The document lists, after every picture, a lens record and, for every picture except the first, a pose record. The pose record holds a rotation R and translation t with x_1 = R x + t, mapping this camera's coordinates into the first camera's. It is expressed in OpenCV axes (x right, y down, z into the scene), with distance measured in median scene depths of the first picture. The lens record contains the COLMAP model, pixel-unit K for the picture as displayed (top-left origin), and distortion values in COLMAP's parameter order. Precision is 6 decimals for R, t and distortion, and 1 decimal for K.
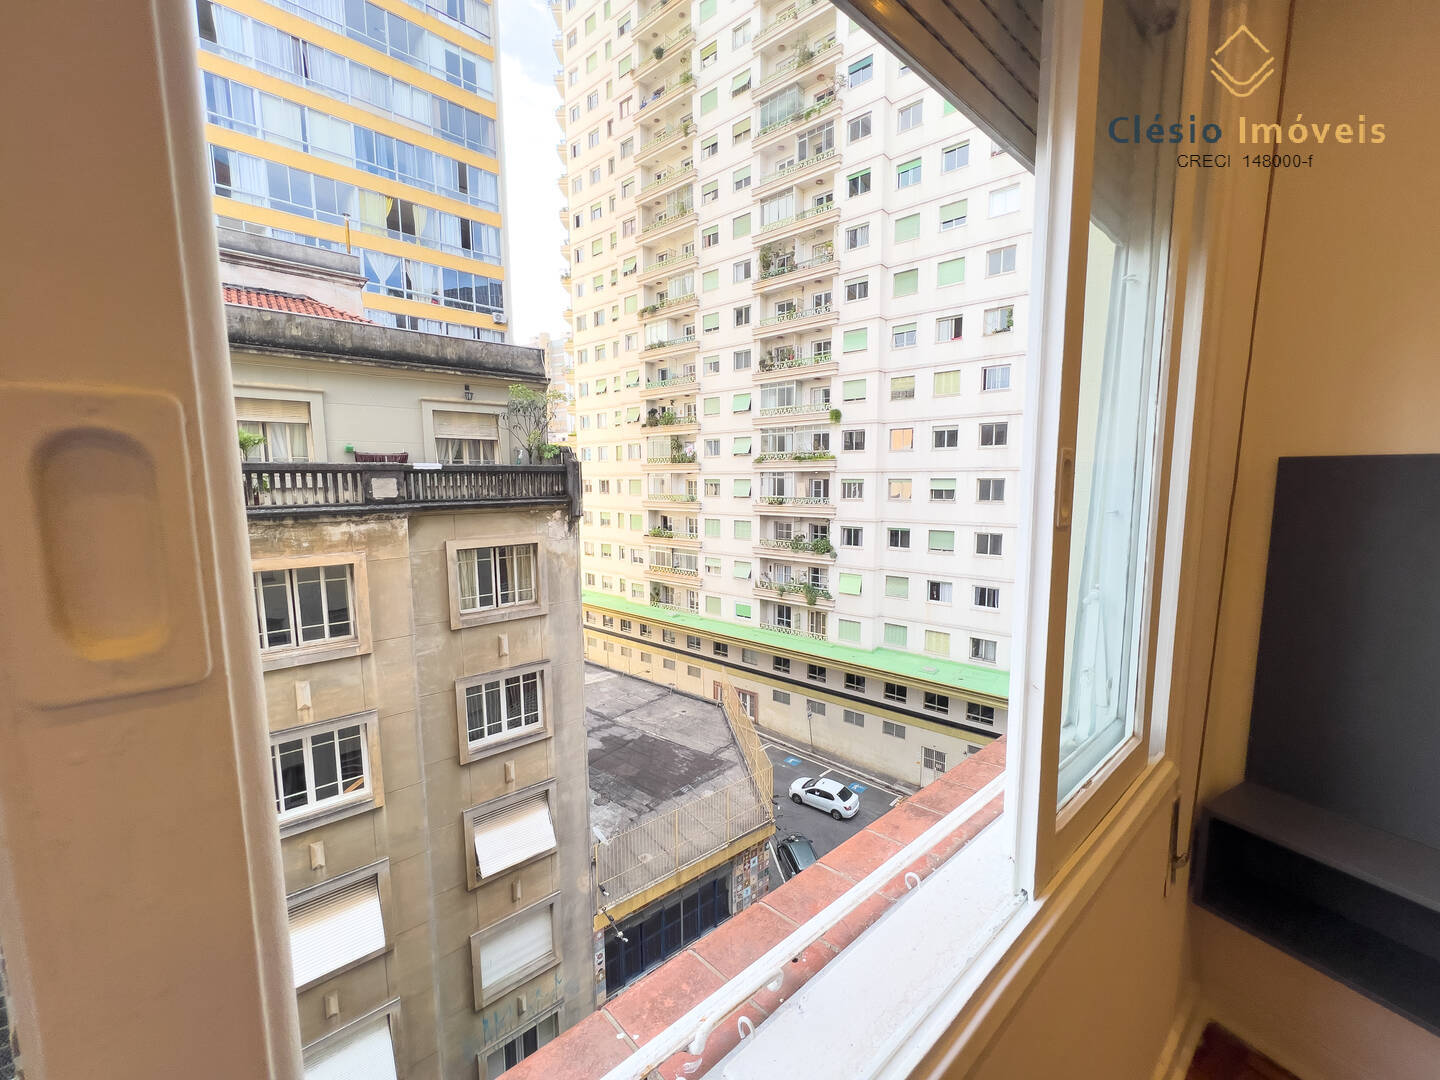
lens RADIAL K [[574.9, 0, 722.8], [0, 574.9, 544.0], [0, 0, 1]] dist [-0.001932, 0.000455]
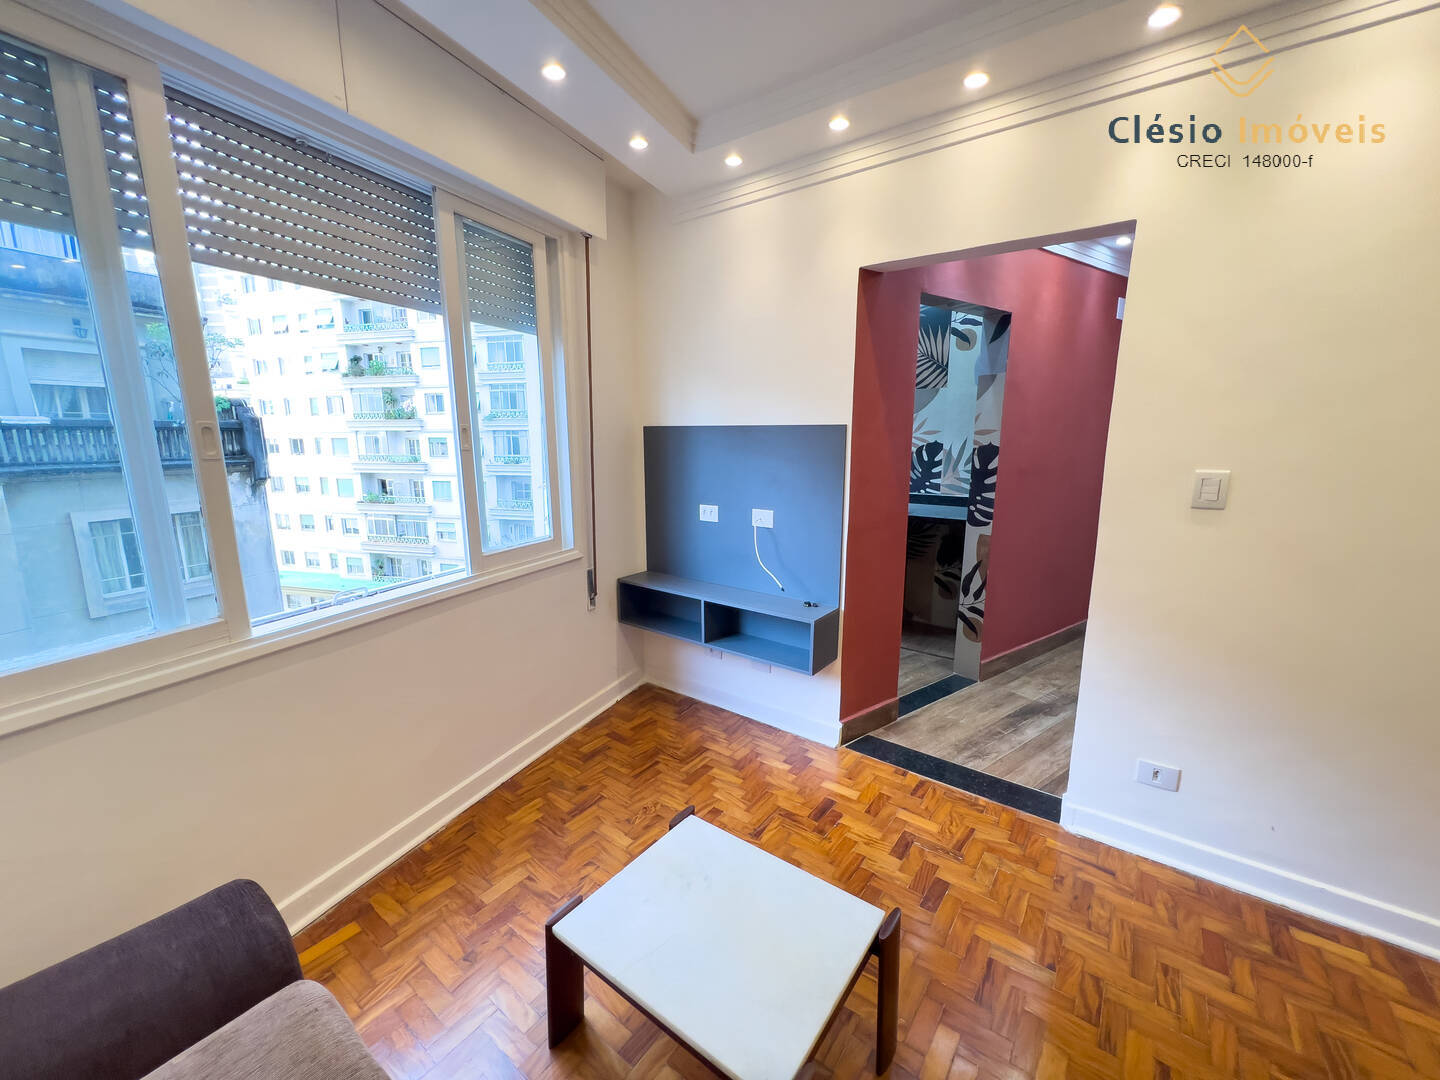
lens RADIAL K [[574.9, 0, 721.4], [0, 574.9, 542.5], [0, 0, 1]] dist [-0.001932, 0.000455]
pose [[0.910320, -0.072388, 0.407527, 0.027731], [0.044804, 0.996036, 0.076843, 0.014536], [-0.411474, -0.051693, 0.909954, -0.120169]]
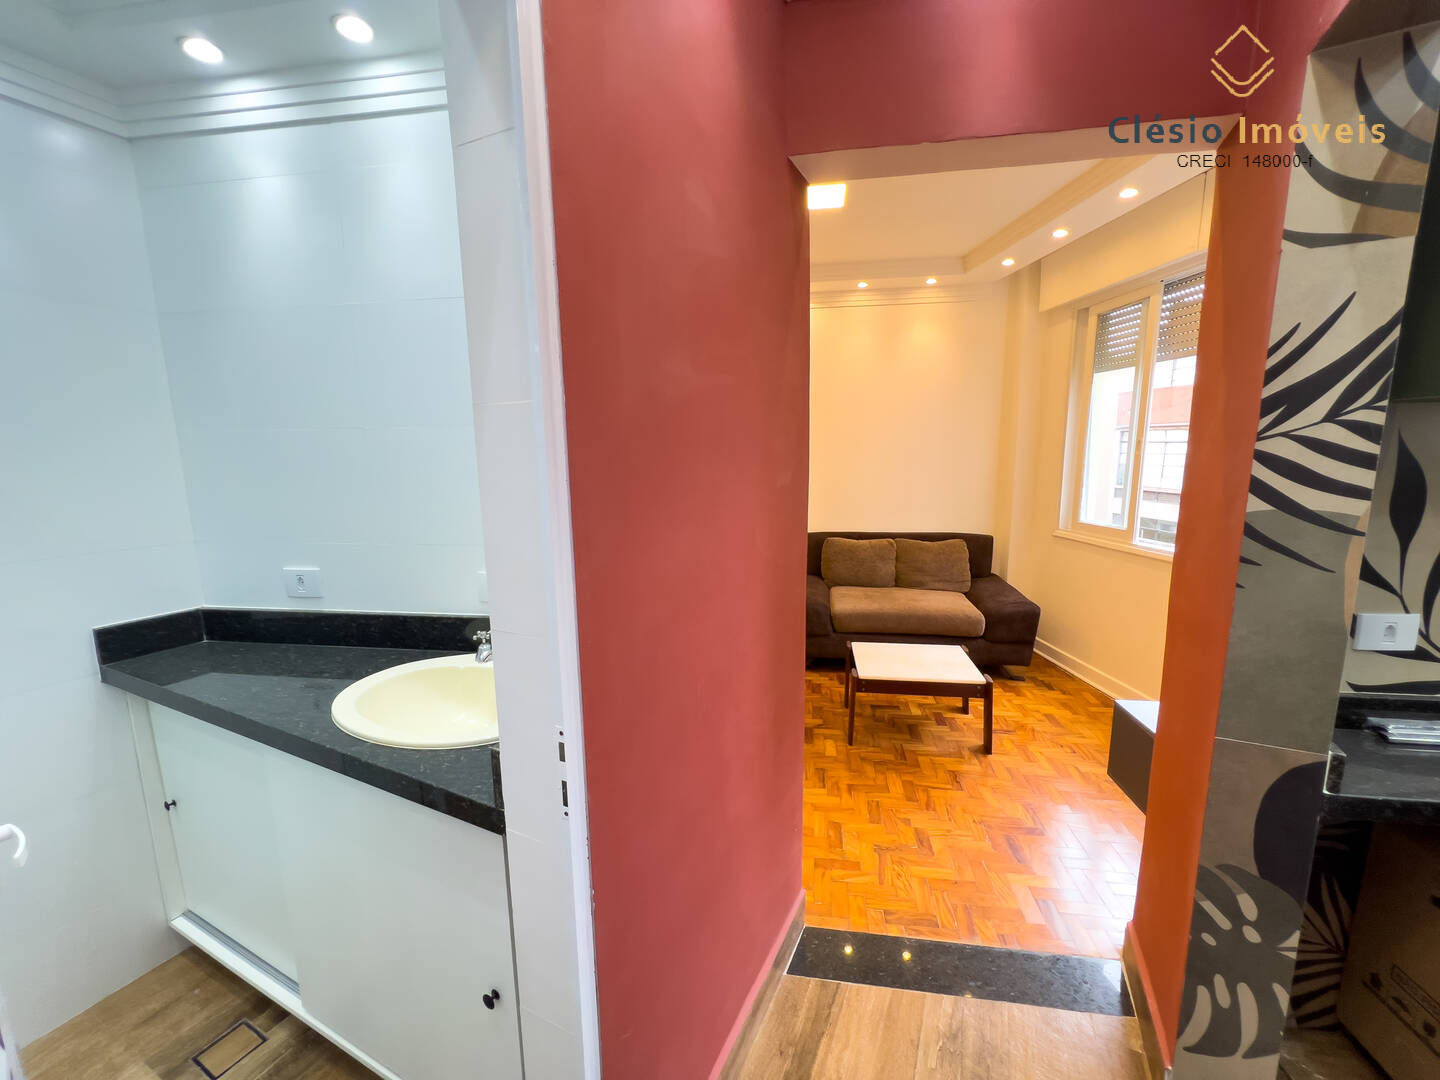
lens RADIAL K [[574.9, 0, 721.9], [0, 574.9, 543.1], [0, 0, 1]] dist [-0.001932, 0.000455]
pose [[-0.605145, 0.142483, -0.783261, 0.267119], [-0.077468, 0.968646, 0.236057, -0.003809], [0.792337, 0.203526, -0.575134, 0.020860]]
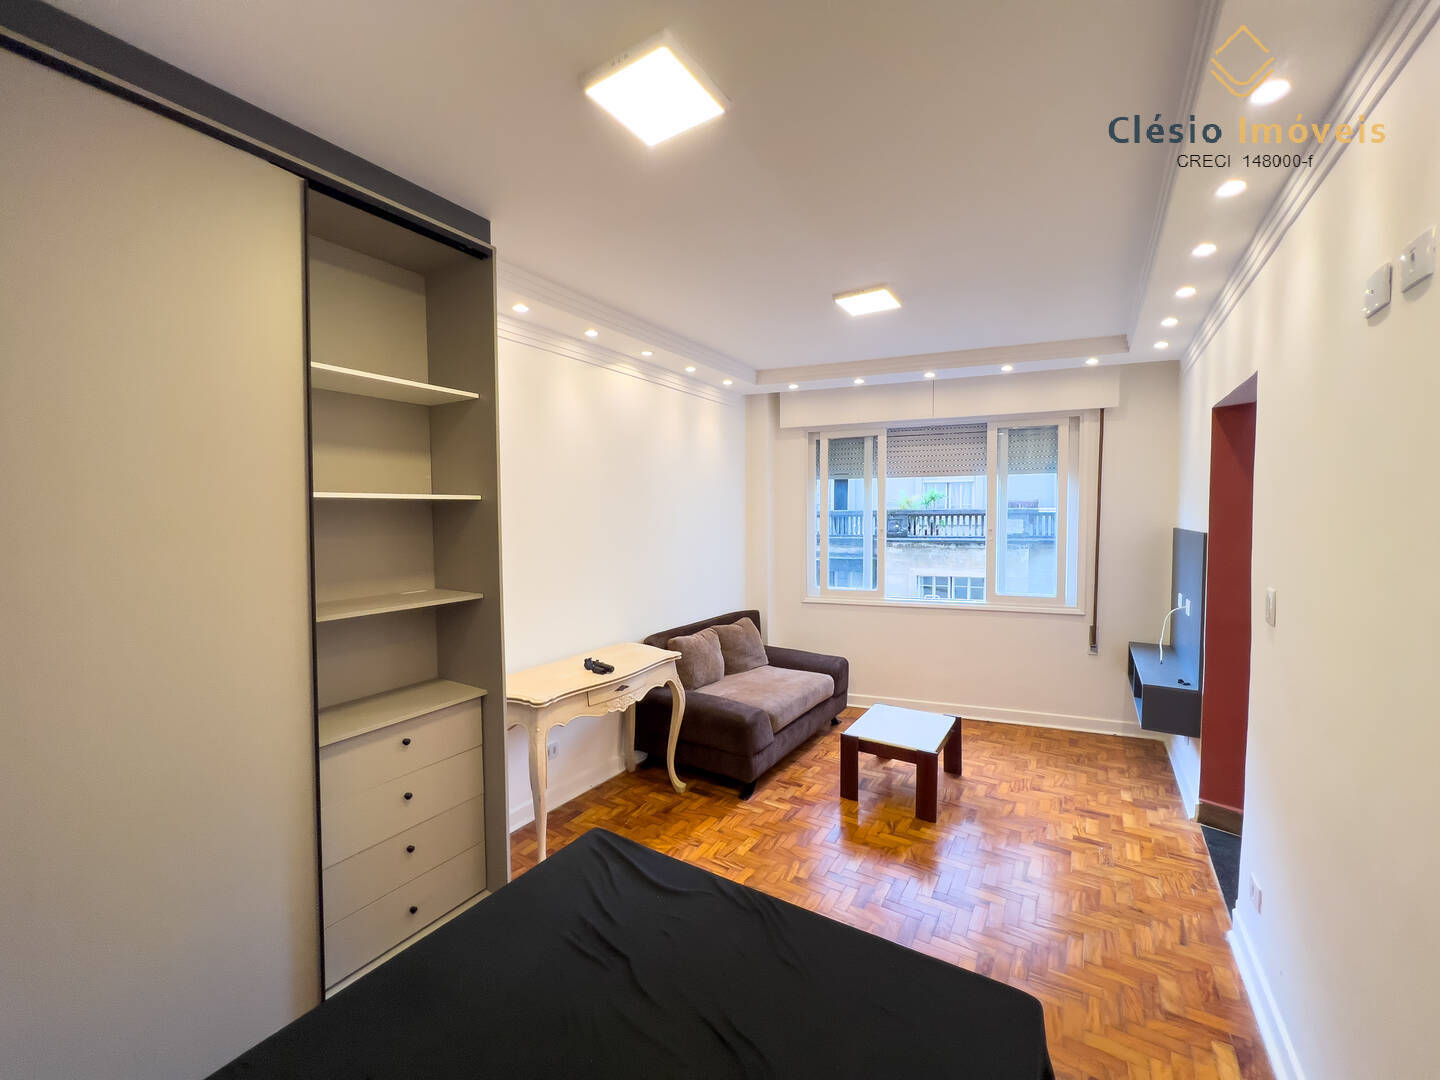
lens RADIAL K [[574.9, 0, 720.5], [0, 574.9, 541.6], [0, 0, 1]] dist [-0.001932, 0.000455]
pose [[0.477243, 0.043342, -0.877702, 0.234242], [-0.101678, 0.994798, -0.006163, 0.016153], [0.872869, 0.092184, 0.479167, -0.226893]]
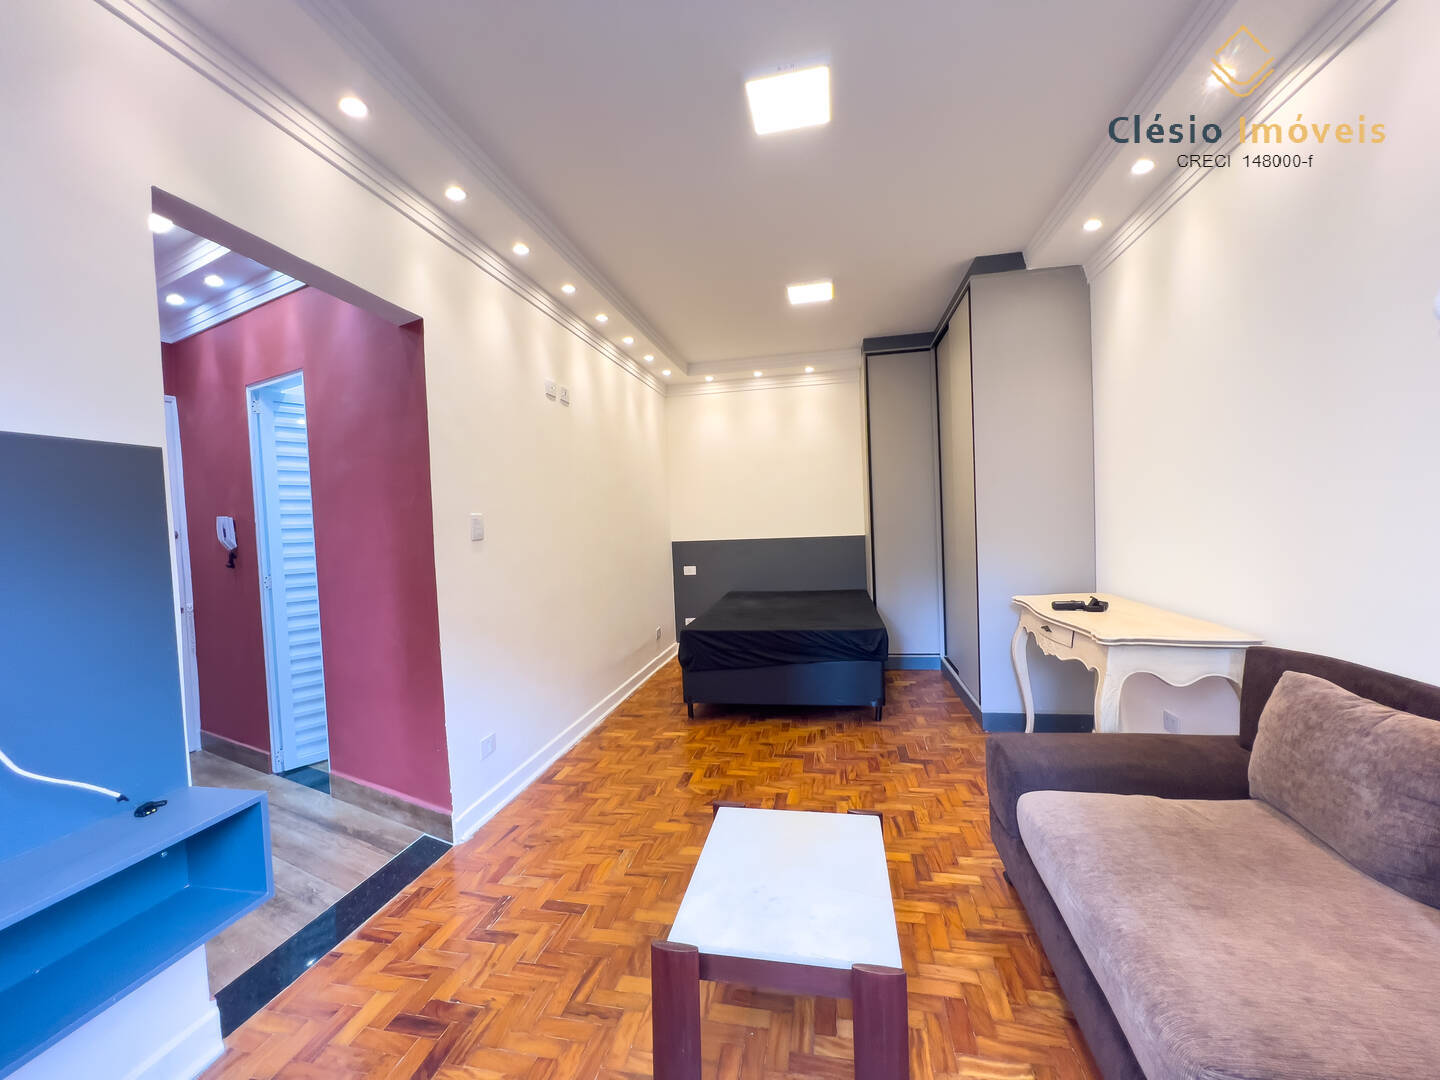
lens RADIAL K [[574.9, 0, 721.9], [0, 574.9, 539.1], [0, 0, 1]] dist [-0.001932, 0.000455]
pose [[-0.765434, 0.015661, 0.643324, 0.001741], [0.121106, 0.985346, 0.120107, 0.008829], [-0.632016, 0.169845, -0.756114, 0.040965]]
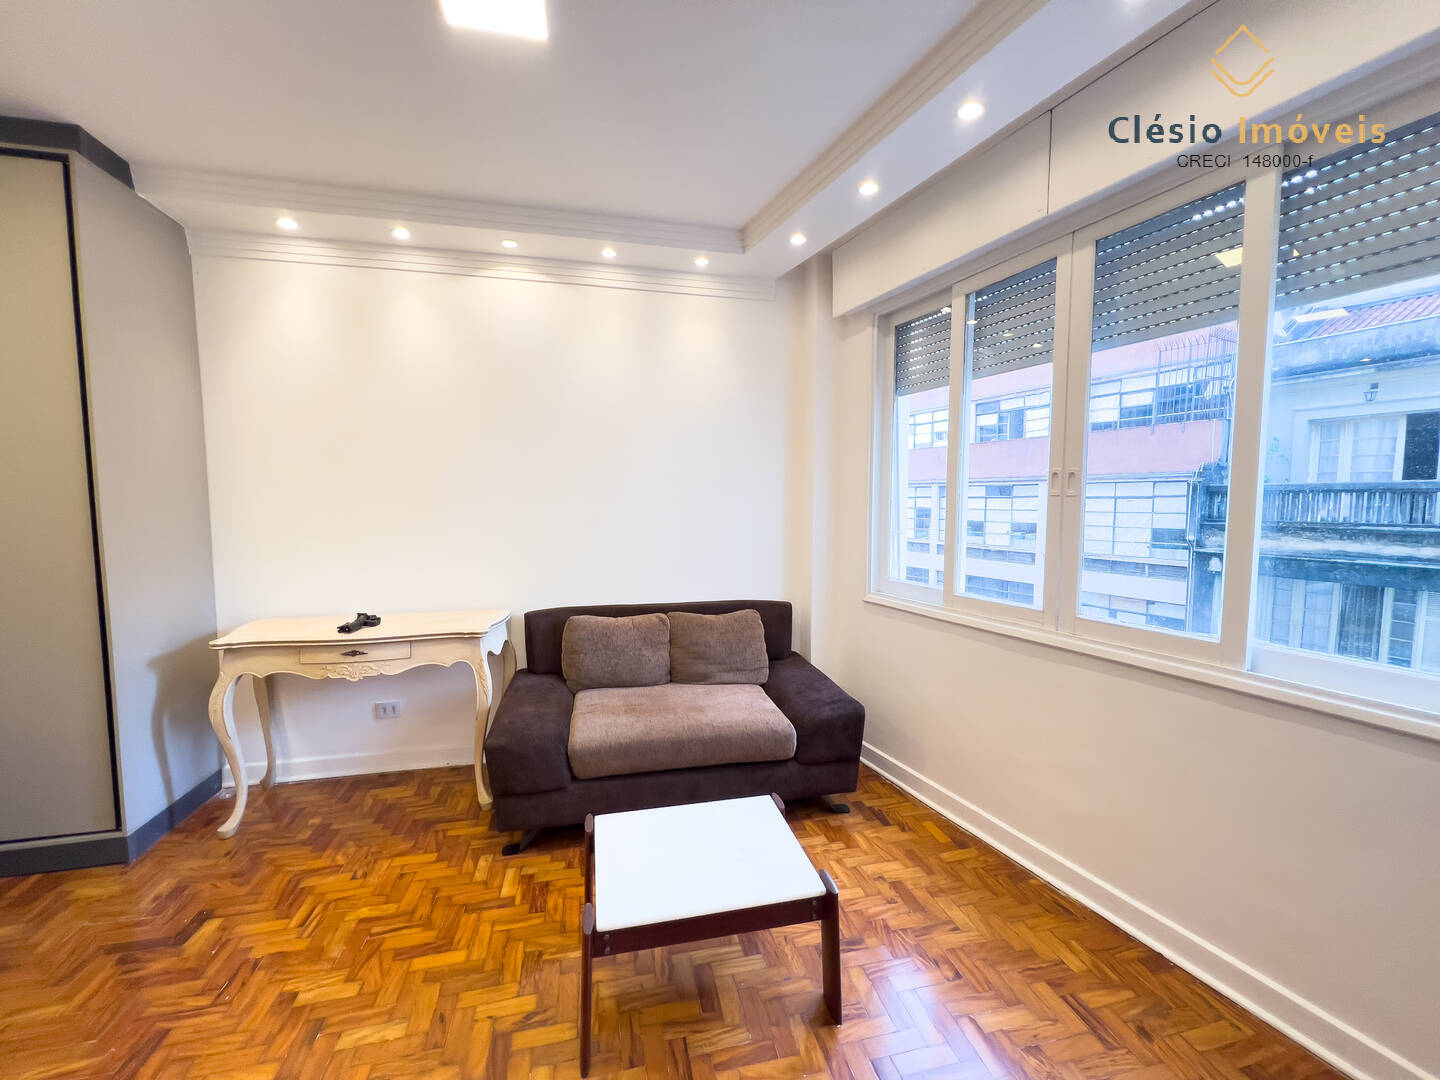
lens RADIAL K [[574.9, 0, 721.2], [0, 574.9, 541.4], [0, 0, 1]] dist [-0.001932, 0.000455]
pose [[-0.275204, 0.075889, -0.958386, 0.170918], [-0.114436, 0.987206, 0.111032, 0.006174], [0.954551, 0.140230, -0.262999, -0.010229]]
